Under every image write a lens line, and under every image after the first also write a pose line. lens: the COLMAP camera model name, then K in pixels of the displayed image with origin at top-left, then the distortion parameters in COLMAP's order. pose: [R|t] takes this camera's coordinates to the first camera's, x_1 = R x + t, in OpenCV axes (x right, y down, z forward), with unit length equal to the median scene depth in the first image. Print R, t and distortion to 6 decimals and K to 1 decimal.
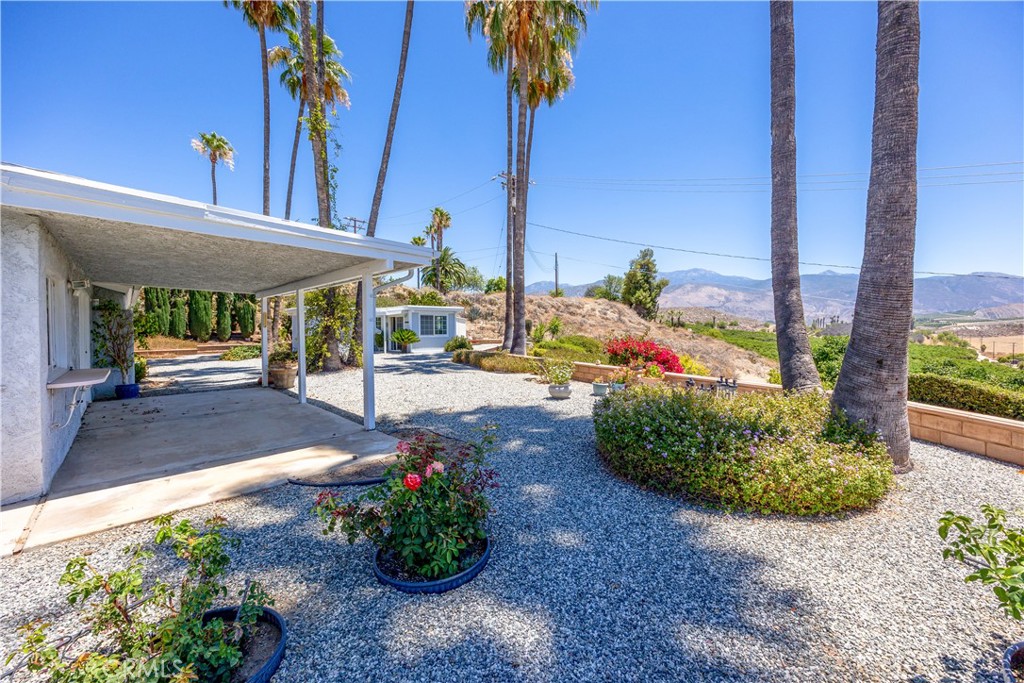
lens RADIAL K [[395.4, 0, 517.9], [0, 395.4, 335.7], [0, 0, 1]] dist [0.000178, 0.000183]
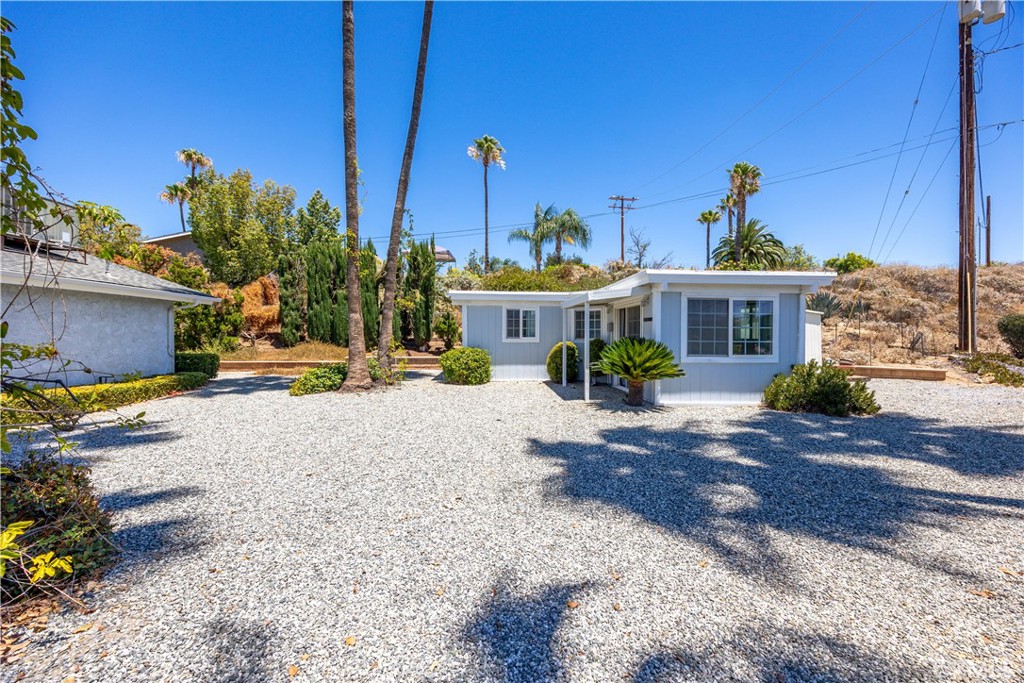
lens RADIAL K [[395.4, 0, 511.6], [0, 395.4, 332.3], [0, 0, 1]] dist [0.000178, 0.000183]
pose [[0.755214, 0.008230, -0.655426, -0.065858], [-0.022910, 0.999642, -0.013847, -0.006782], [0.655077, 0.025473, 0.755132, 0.310942]]
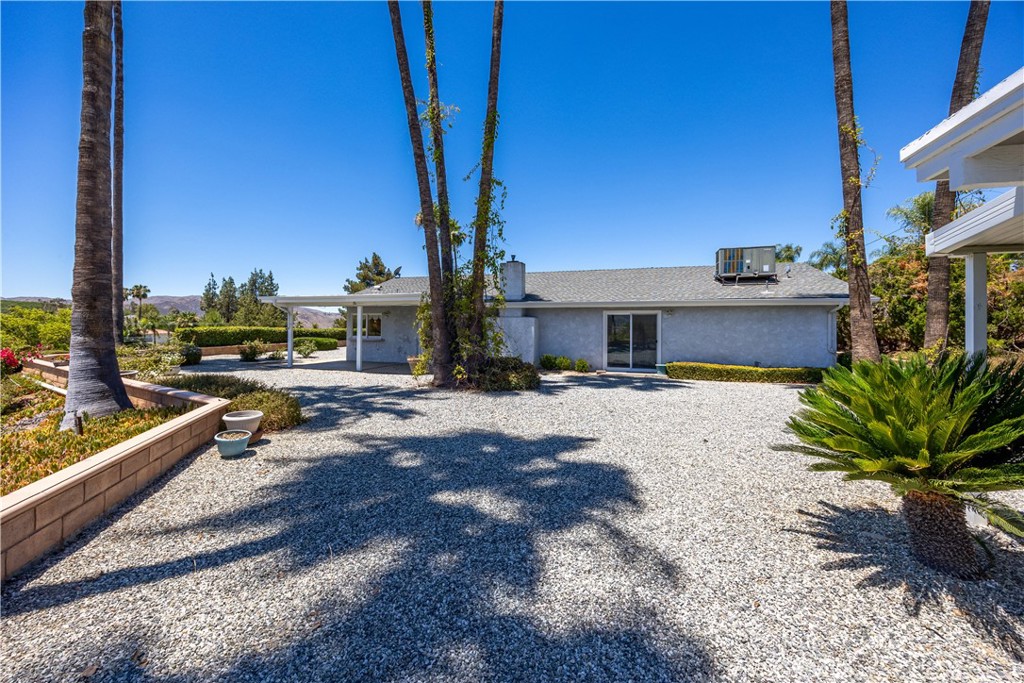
lens RADIAL K [[395.4, 0, 519.4], [0, 395.4, 332.1], [0, 0, 1]] dist [0.000178, 0.000183]
pose [[-0.879026, 0.005256, -0.476745, -0.061402], [-0.011226, 0.999434, 0.031717, -0.011632], [0.476642, 0.033232, -0.878469, 0.495239]]
